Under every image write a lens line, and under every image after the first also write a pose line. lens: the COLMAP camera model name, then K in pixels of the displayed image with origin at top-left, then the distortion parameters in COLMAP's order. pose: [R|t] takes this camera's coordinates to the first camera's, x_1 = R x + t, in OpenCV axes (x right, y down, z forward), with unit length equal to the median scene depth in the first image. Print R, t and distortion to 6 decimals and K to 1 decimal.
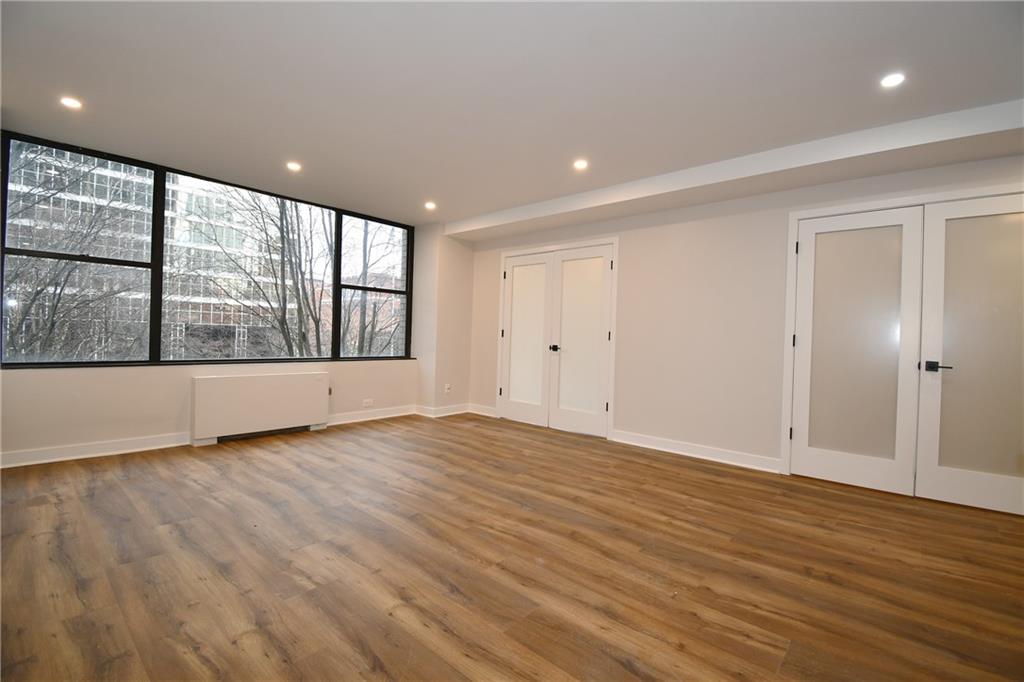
lens RADIAL K [[466.0, 0, 517.0], [0, 466.0, 337.1], [0, 0, 1]] dist [-0.000803, -0.007833]
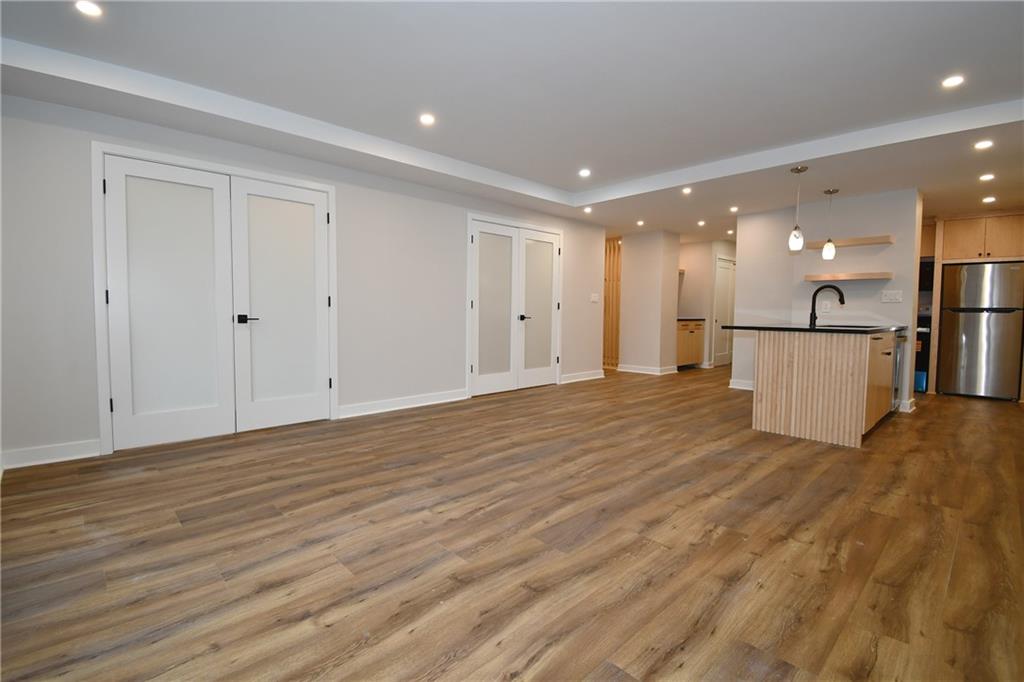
lens RADIAL K [[480.2, 0, 513.8], [0, 480.2, 338.9], [0, 0, 1]] dist [0.012416, -0.004271]
pose [[0.059406, -0.089319, 0.994230, -1.195337], [-0.004636, 0.995953, 0.089750, -0.027445], [-0.998223, -0.009941, 0.058751, 1.068875]]
